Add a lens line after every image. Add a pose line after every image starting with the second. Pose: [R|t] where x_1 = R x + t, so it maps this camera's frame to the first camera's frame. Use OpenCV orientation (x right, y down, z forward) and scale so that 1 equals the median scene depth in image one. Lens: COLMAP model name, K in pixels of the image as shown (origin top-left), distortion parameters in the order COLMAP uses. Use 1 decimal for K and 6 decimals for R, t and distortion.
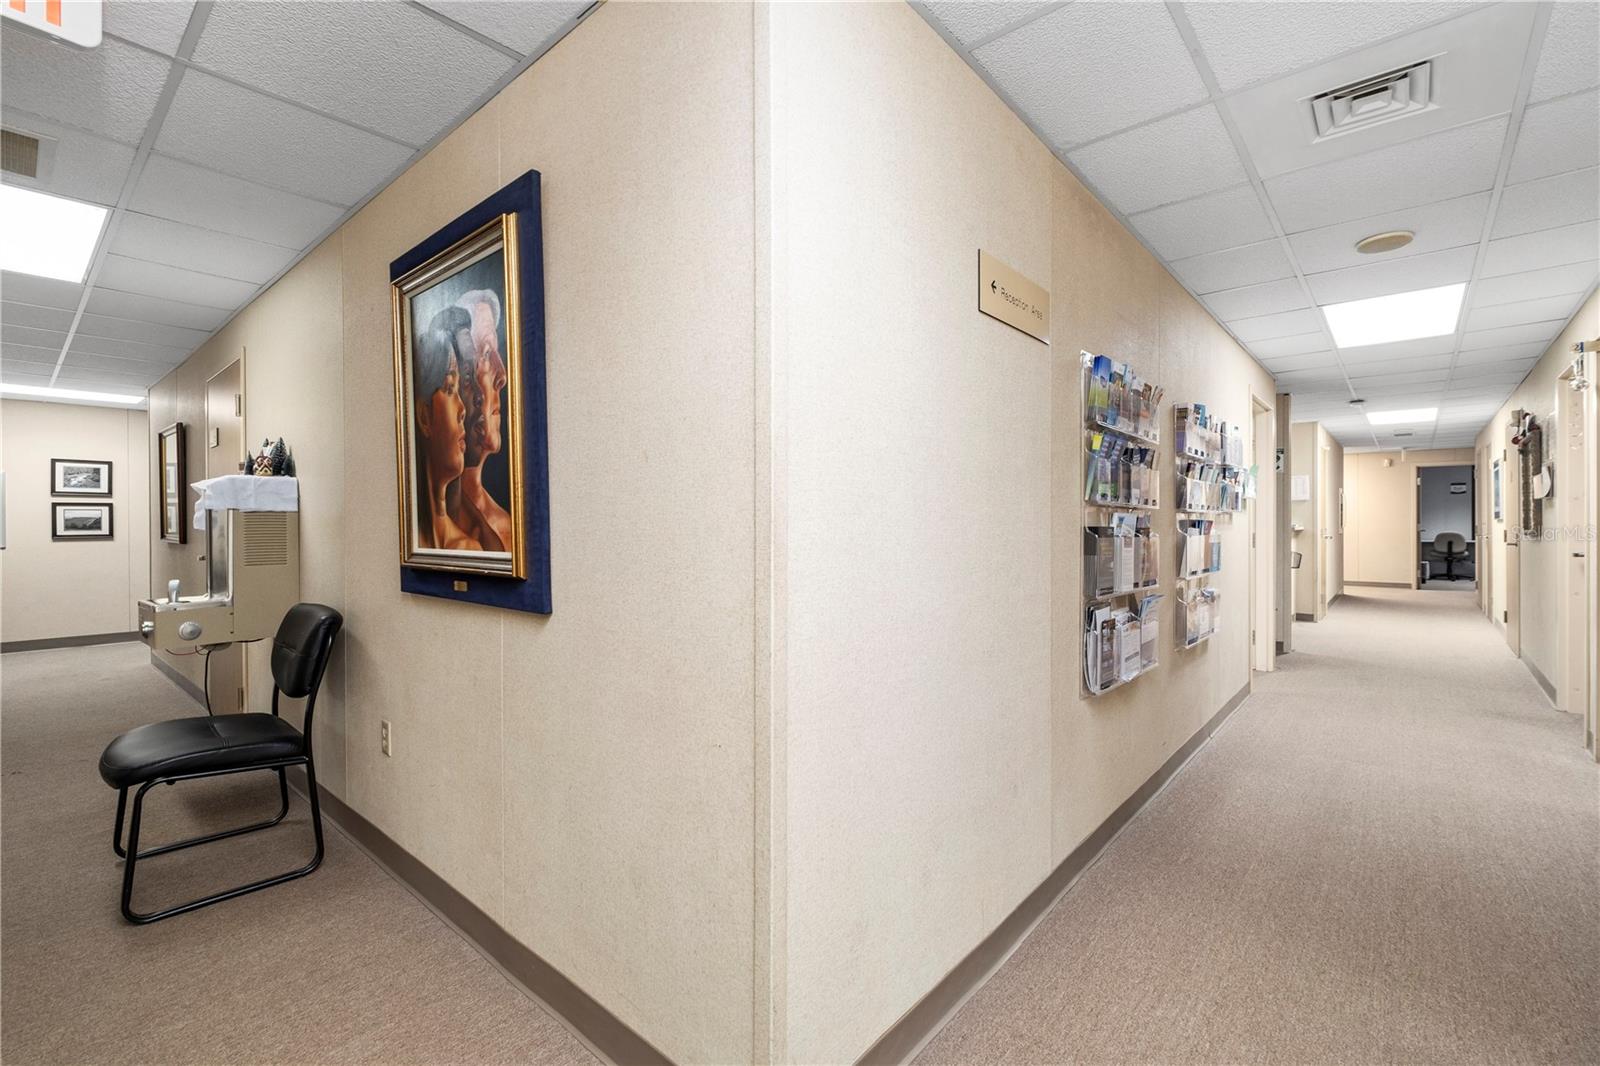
lens RADIAL K [[707.9, 0, 799.0], [0, 707.9, 530.2], [0, 0, 1]] dist [-0.001445, -0.000327]
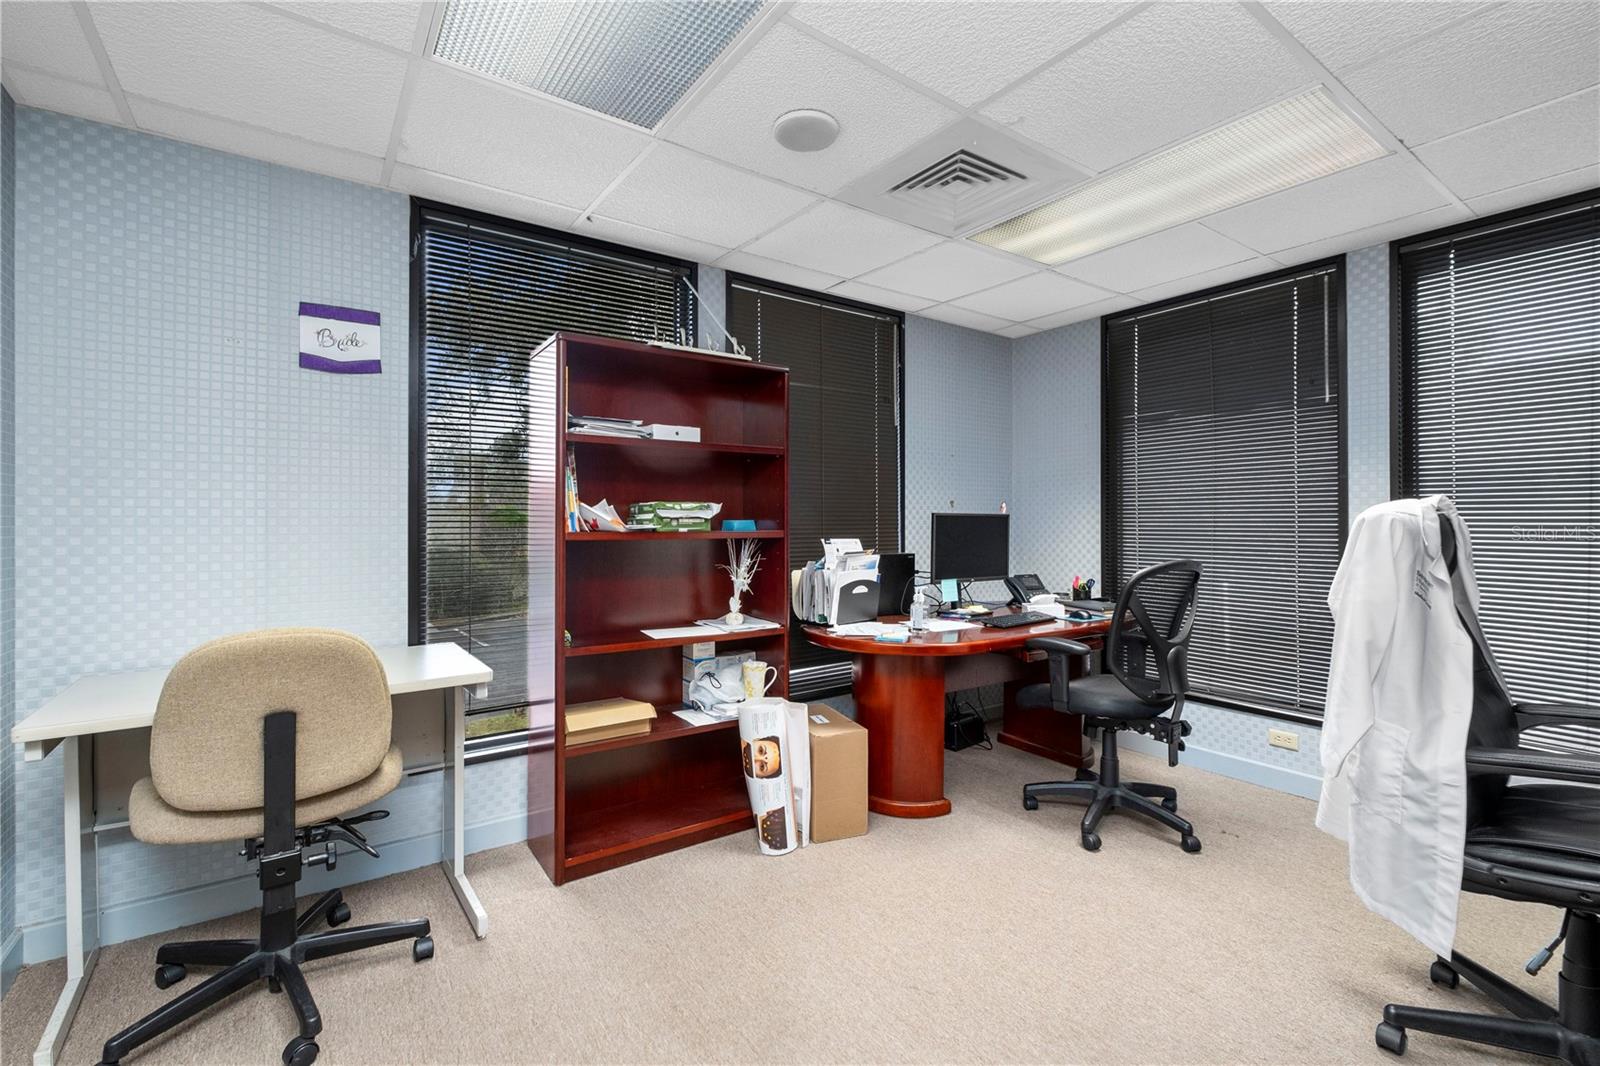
lens RADIAL K [[707.9, 0, 800.5], [0, 707.9, 526.6], [0, 0, 1]] dist [-0.001445, -0.000327]
pose [[0.242159, 0.003483, 0.970230, 0.825311], [0.003589, 0.999984, -0.004485, -0.013660], [-0.970230, 0.004568, 0.242142, 0.884632]]
